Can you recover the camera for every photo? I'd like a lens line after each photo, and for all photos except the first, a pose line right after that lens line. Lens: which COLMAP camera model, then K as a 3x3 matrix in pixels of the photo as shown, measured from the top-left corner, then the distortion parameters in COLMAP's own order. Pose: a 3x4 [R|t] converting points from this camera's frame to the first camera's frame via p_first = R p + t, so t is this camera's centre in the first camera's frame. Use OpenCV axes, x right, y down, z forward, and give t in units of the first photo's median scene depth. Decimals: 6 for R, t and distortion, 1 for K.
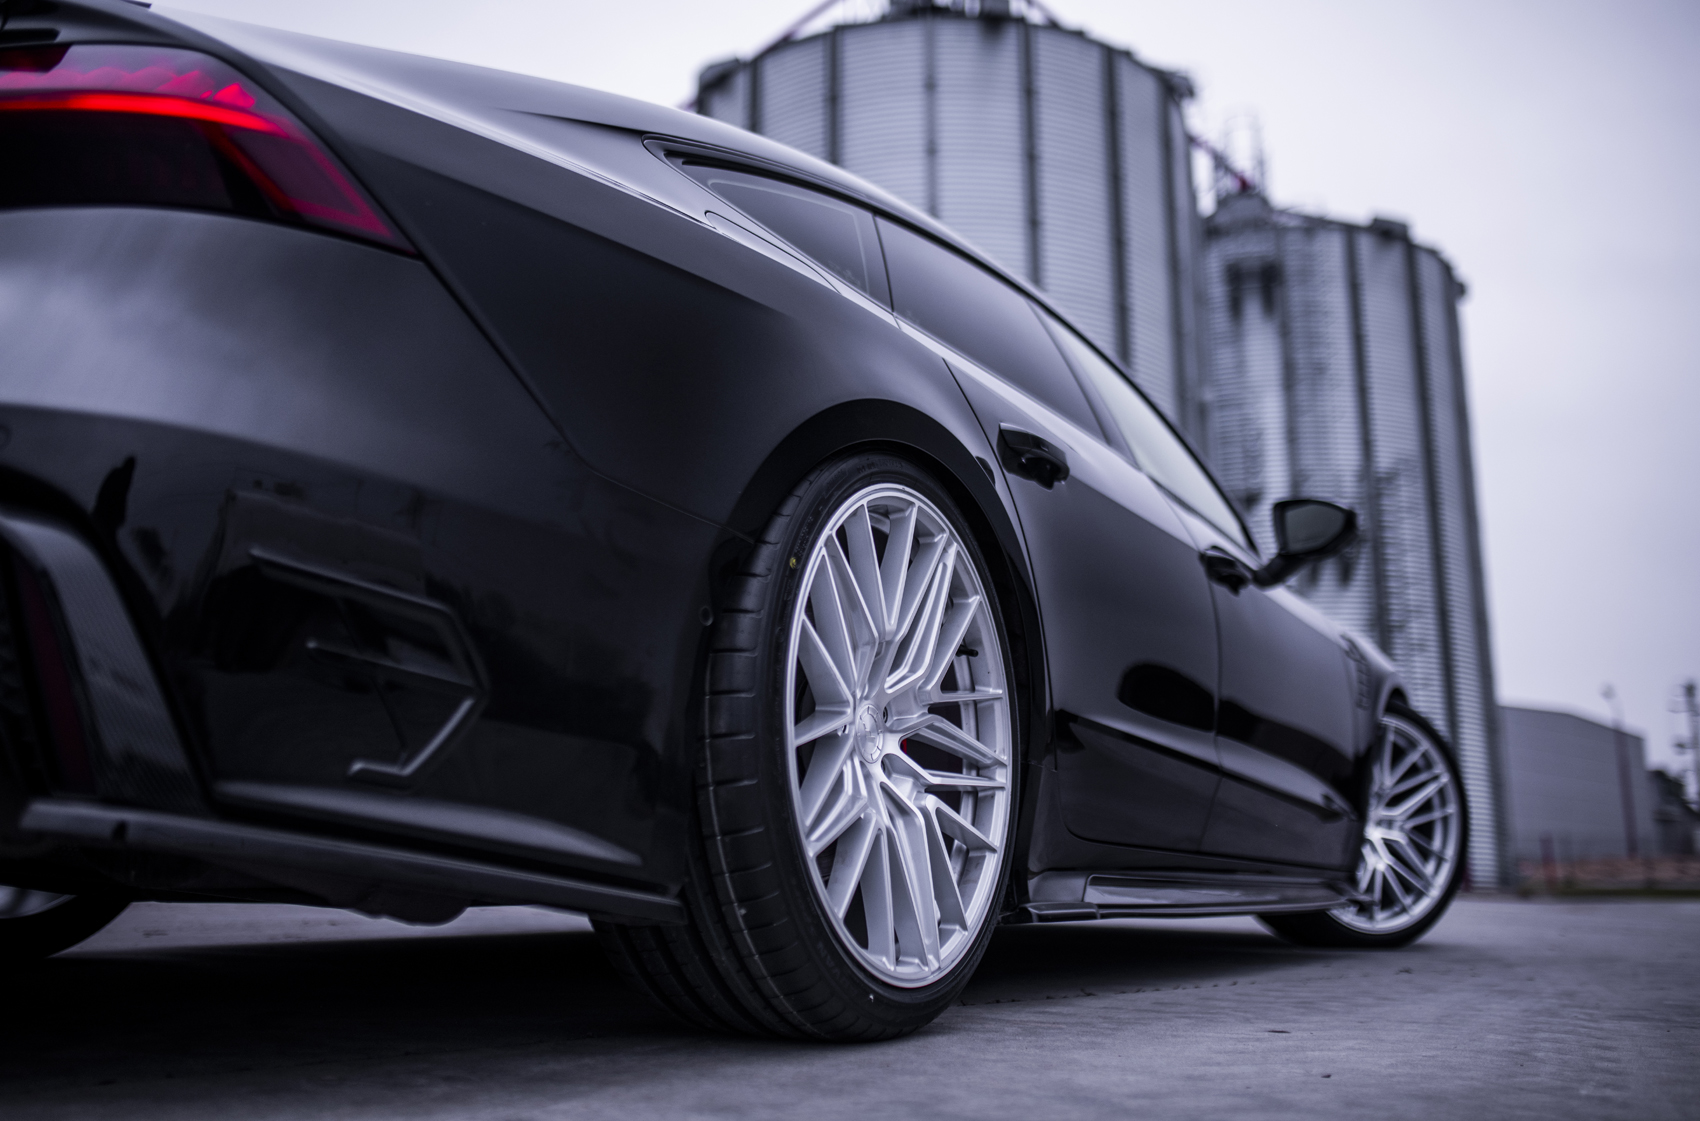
lens RADIAL K [[1627.6, 0, 848.1], [0, 1627.6, 563.1], [0, 0, 1]] dist [-0.063984, 0.094416]
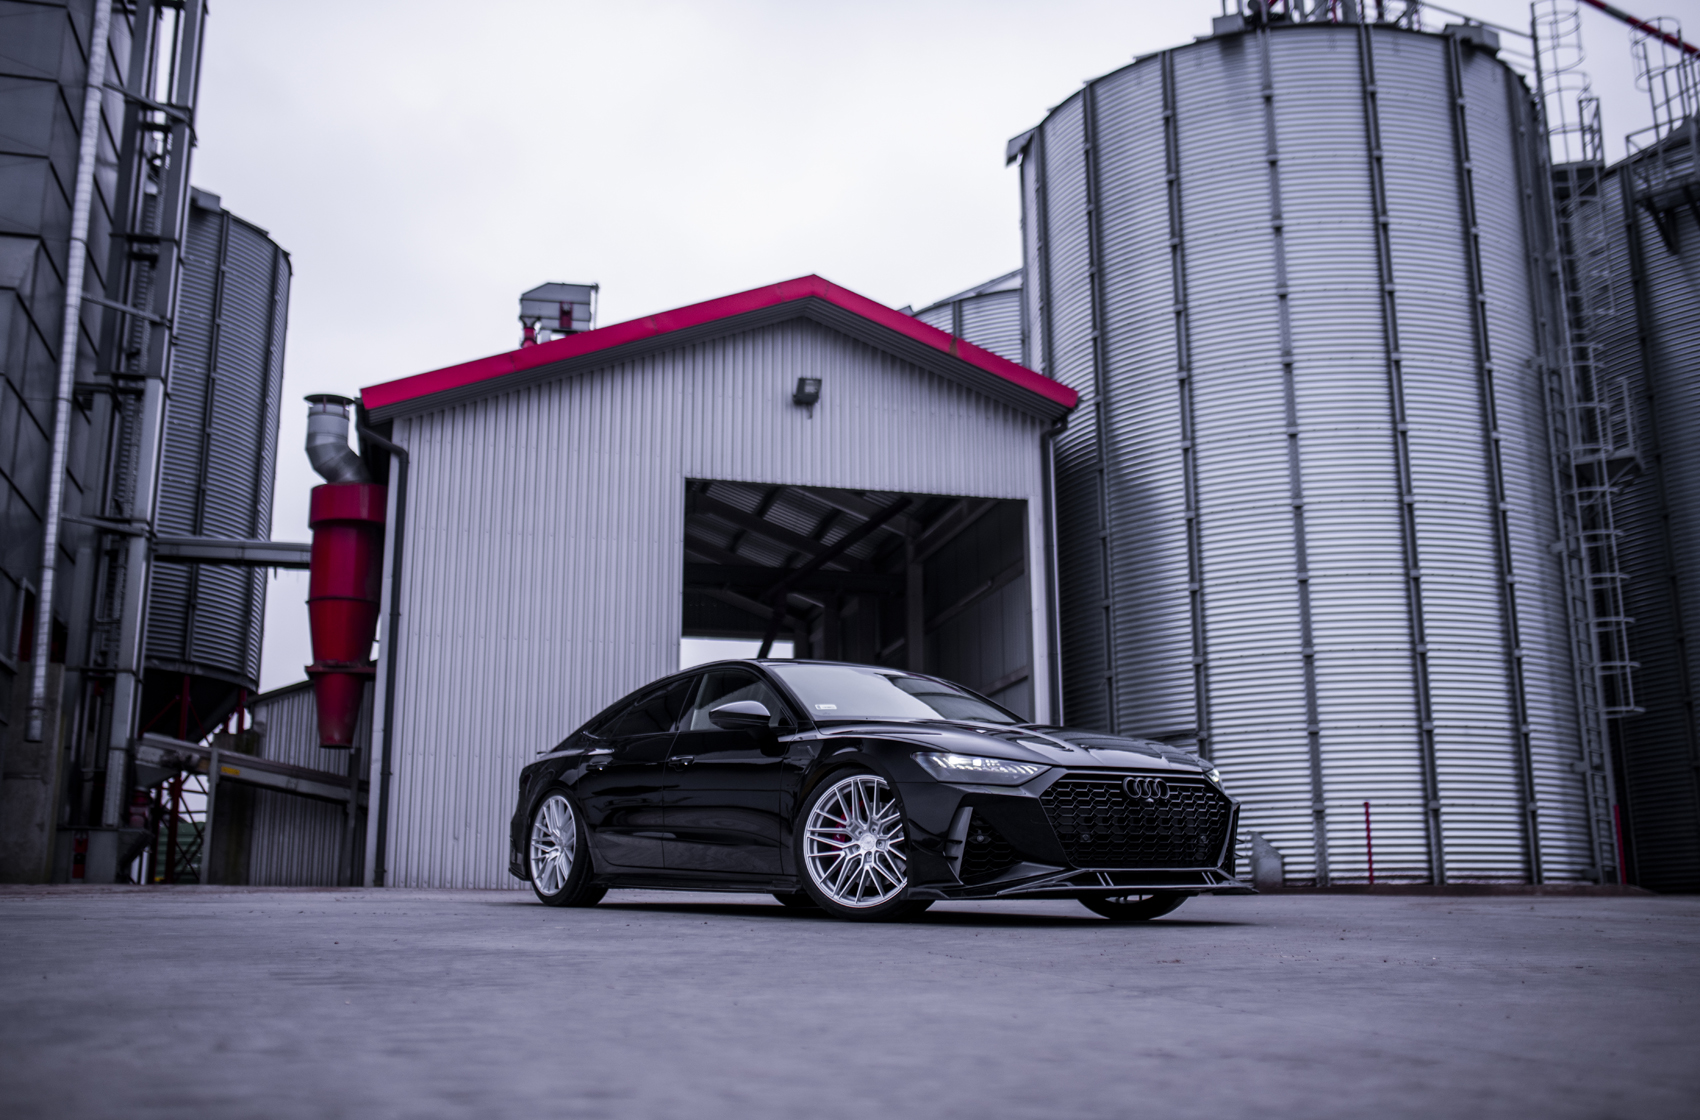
lens RADIAL K [[1690.9, 0, 855.4], [0, 1690.9, 555.9], [0, 0, 1]] dist [-0.067836, 0.109348]
pose [[0.857871, -0.120096, -0.499634, 0.352637], [0.114028, 0.992555, -0.042793, 0.004080], [0.501053, -0.020262, 0.865179, -0.028381]]
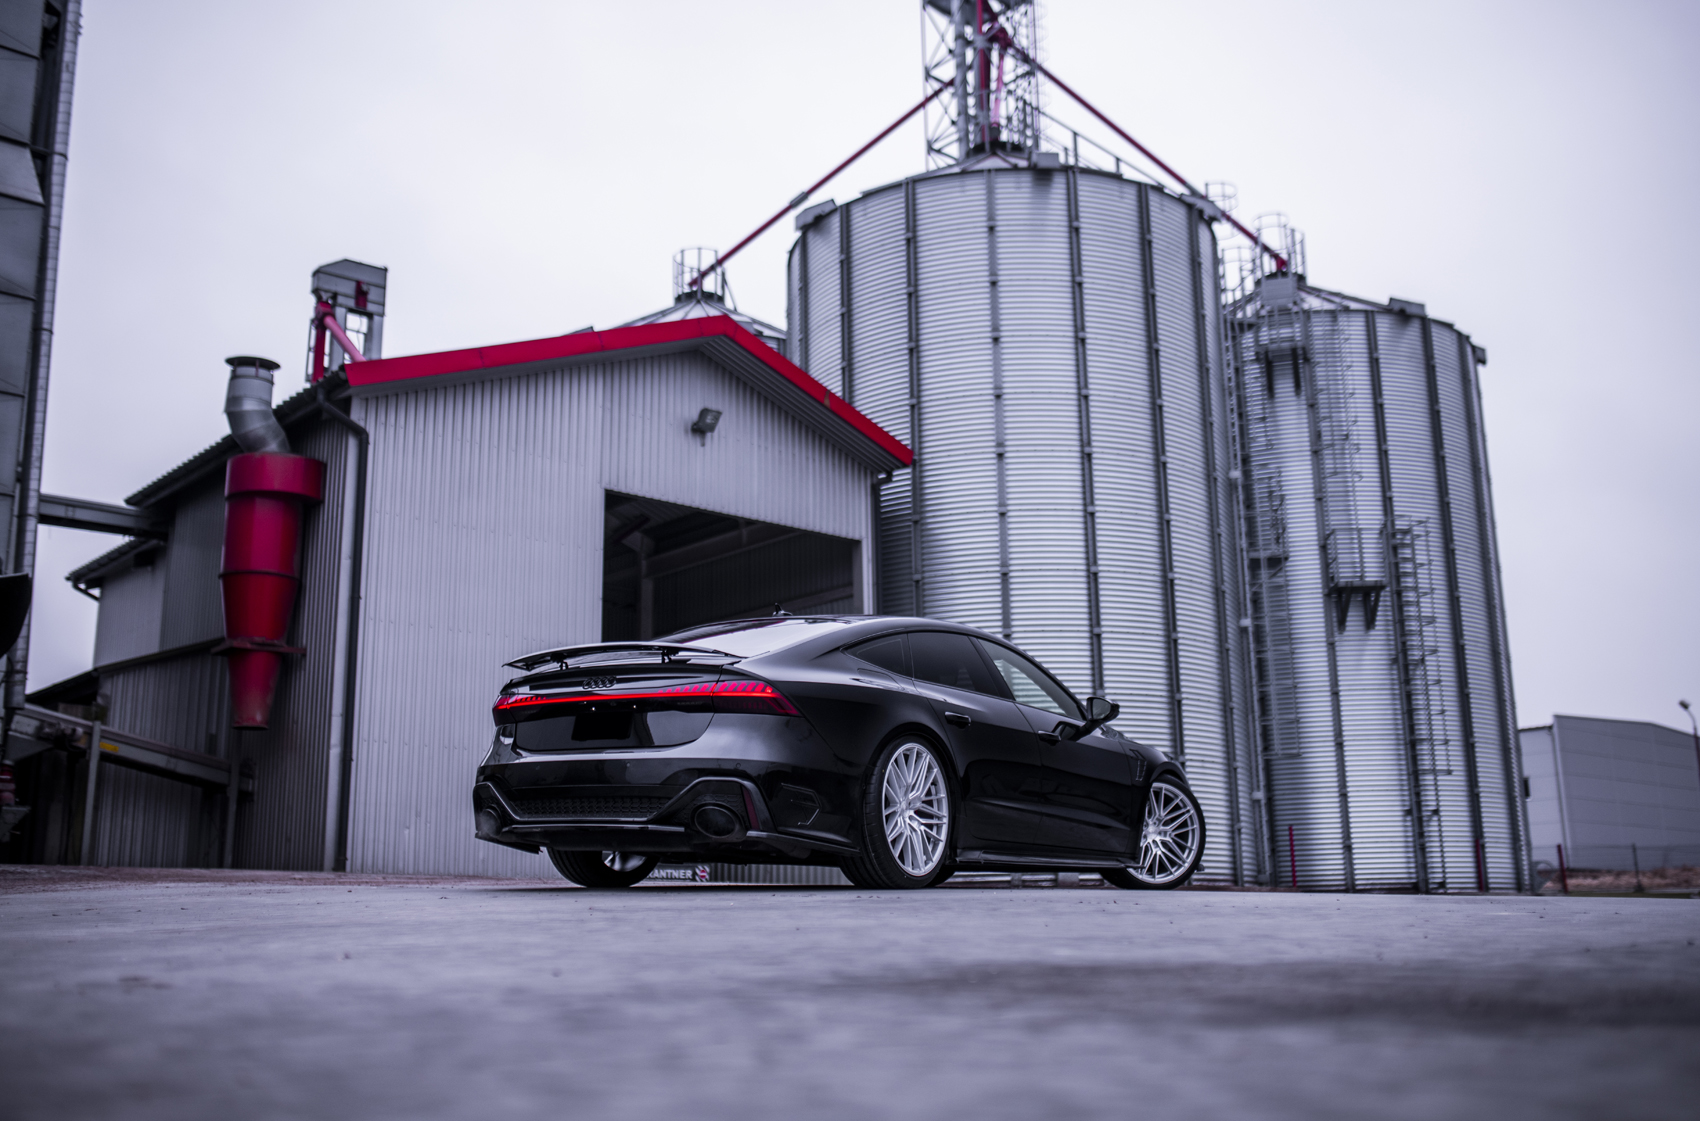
lens RADIAL K [[1674.0, 0, 854.2], [0, 1674.0, 555.9], [0, 0, 1]] dist [-0.068860, 0.104187]
pose [[0.998265, -0.023991, -0.053768, 0.009174], [0.023272, 0.999632, -0.013952, -0.033546], [0.054083, 0.012676, 0.998456, -0.223660]]
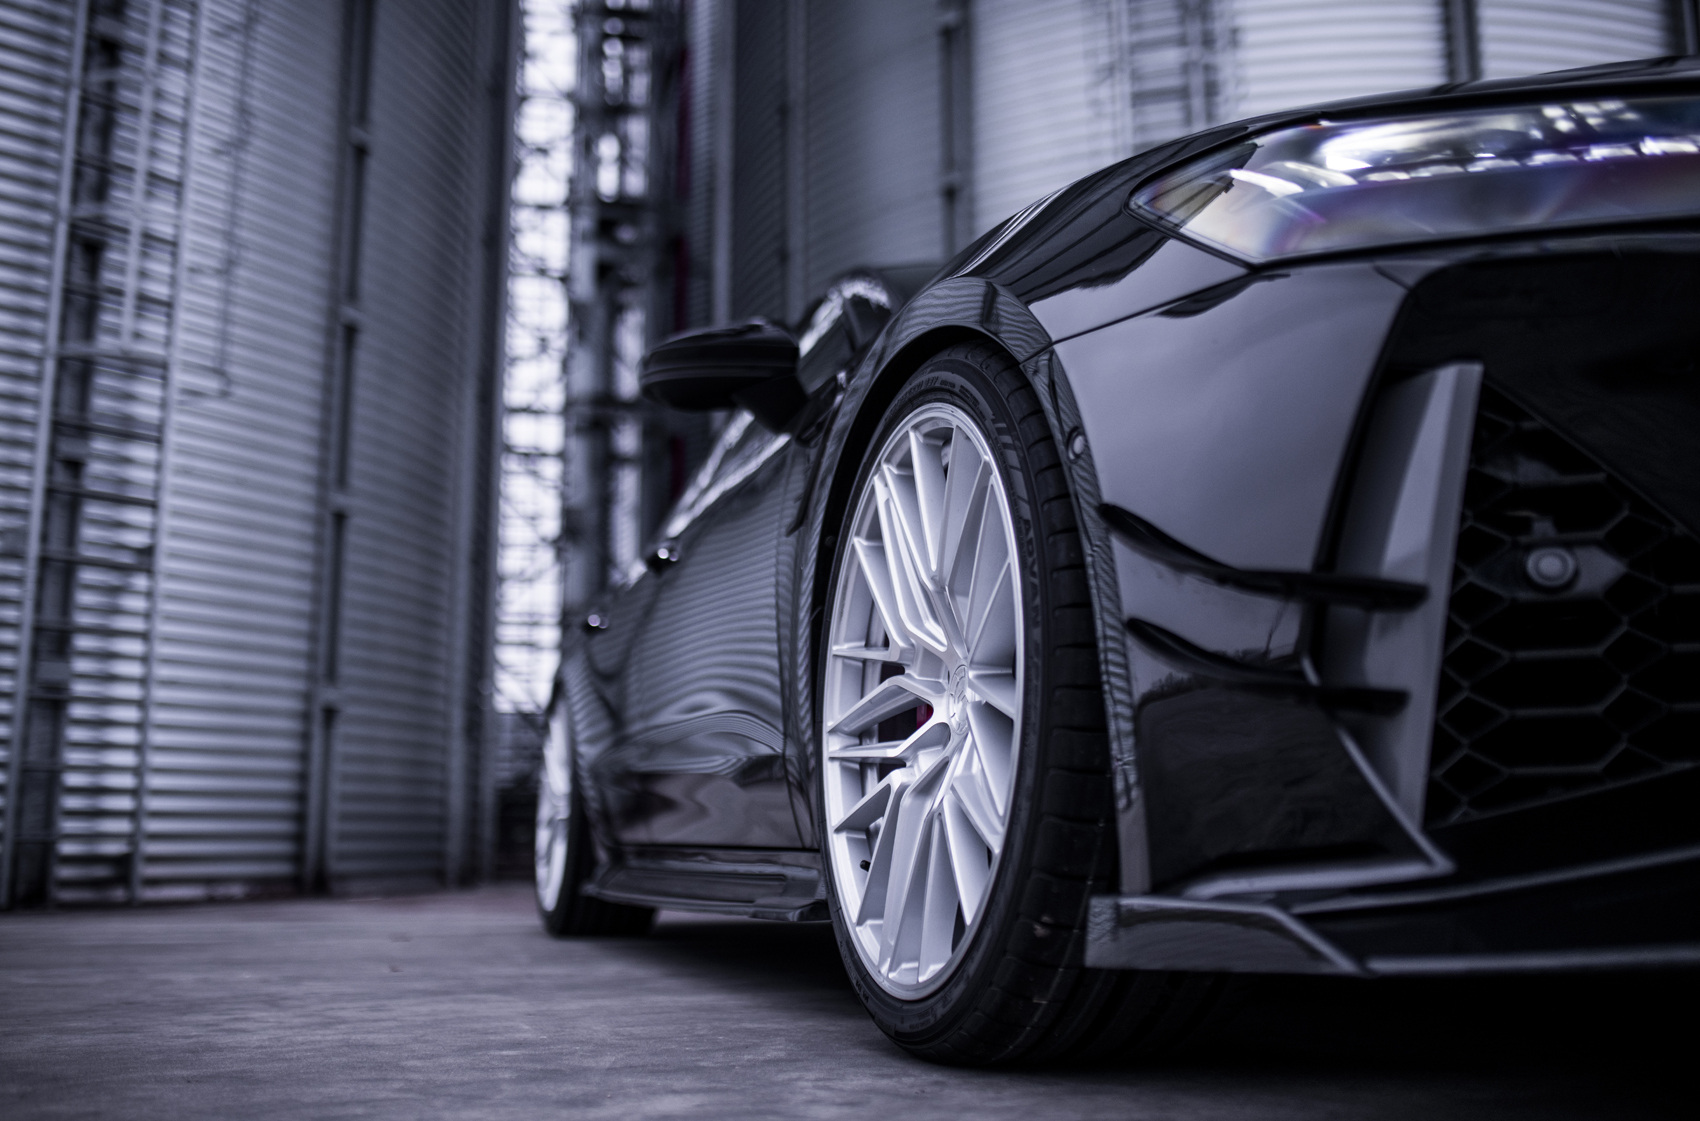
lens RADIAL K [[1661.4, 0, 852.9], [0, 1661.4, 555.7], [0, 0, 1]] dist [-0.067021, 0.099485]
pose [[0.643541, -0.183133, -0.743180, 0.241103], [0.175707, 0.980372, -0.089431, 0.042551], [0.744971, -0.073029, 0.663087, 0.189245]]
